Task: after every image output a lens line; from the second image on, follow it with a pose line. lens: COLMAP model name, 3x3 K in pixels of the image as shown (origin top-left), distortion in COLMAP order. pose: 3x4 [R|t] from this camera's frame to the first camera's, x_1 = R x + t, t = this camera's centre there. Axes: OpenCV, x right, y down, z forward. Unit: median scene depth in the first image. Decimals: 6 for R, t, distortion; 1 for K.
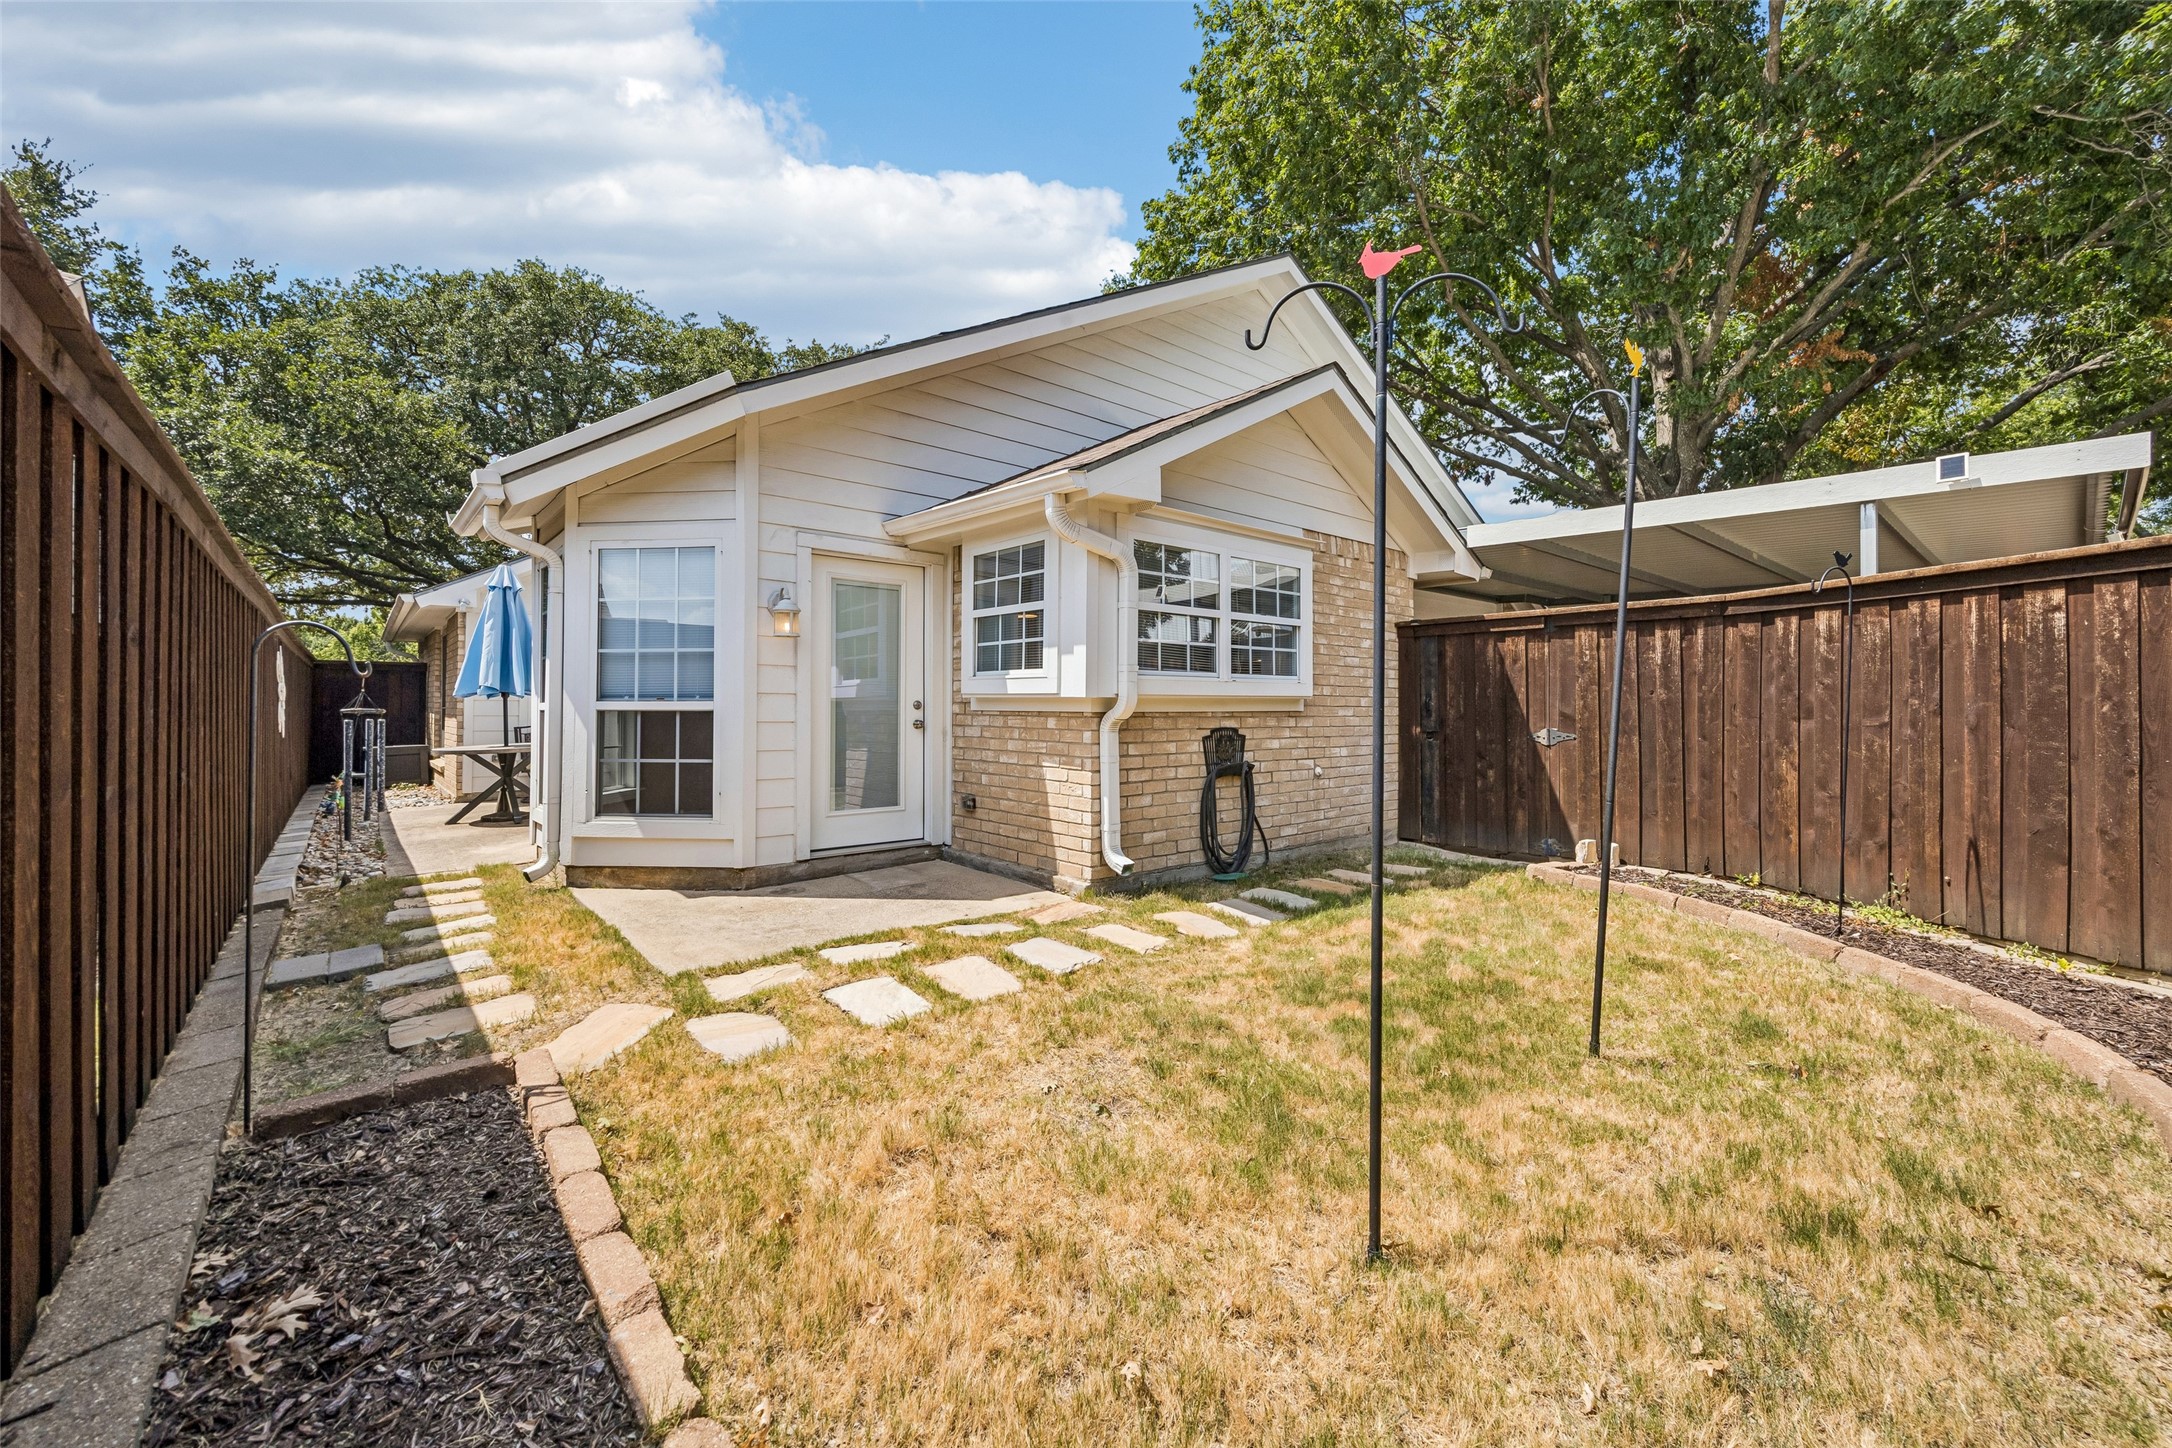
lens RADIAL K [[842.9, 0, 1099.0], [0, 842.9, 712.9], [0, 0, 1]] dist [-0.001829, 0.000059]
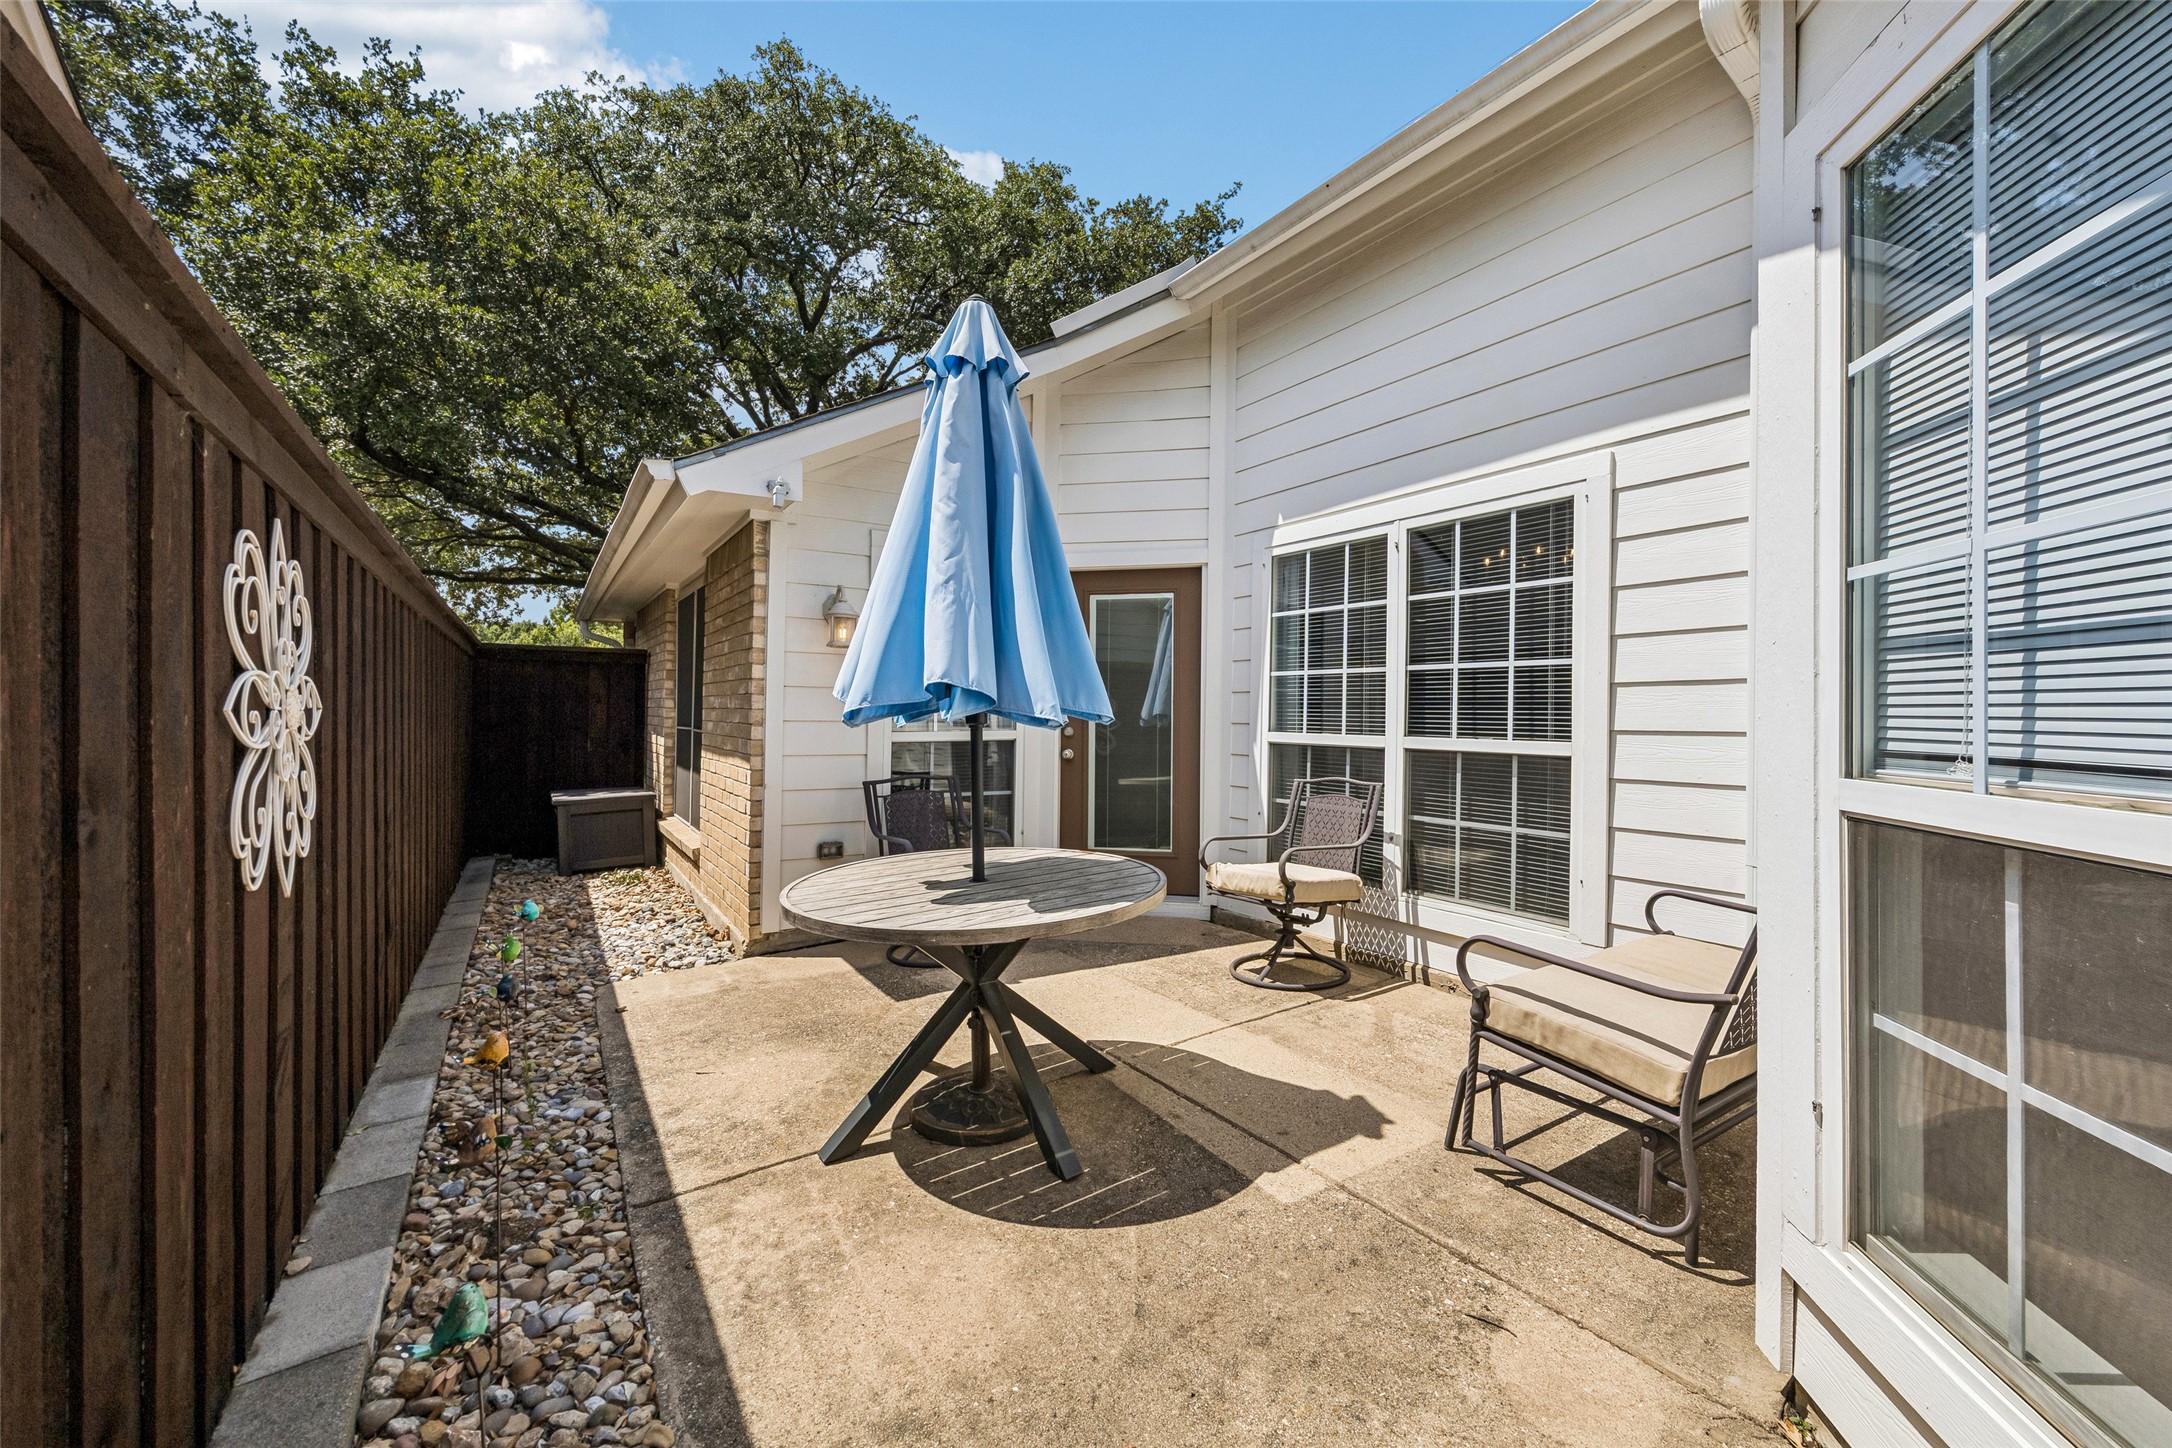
lens RADIAL K [[842.9, 0, 1099.0], [0, 842.9, 712.9], [0, 0, 1]] dist [-0.001829, 0.000059]
pose [[0.990644, -0.003053, -0.136435, -0.385865], [0.003471, 0.999990, 0.002832, -0.014534], [0.136425, -0.003279, 0.990645, 0.435052]]
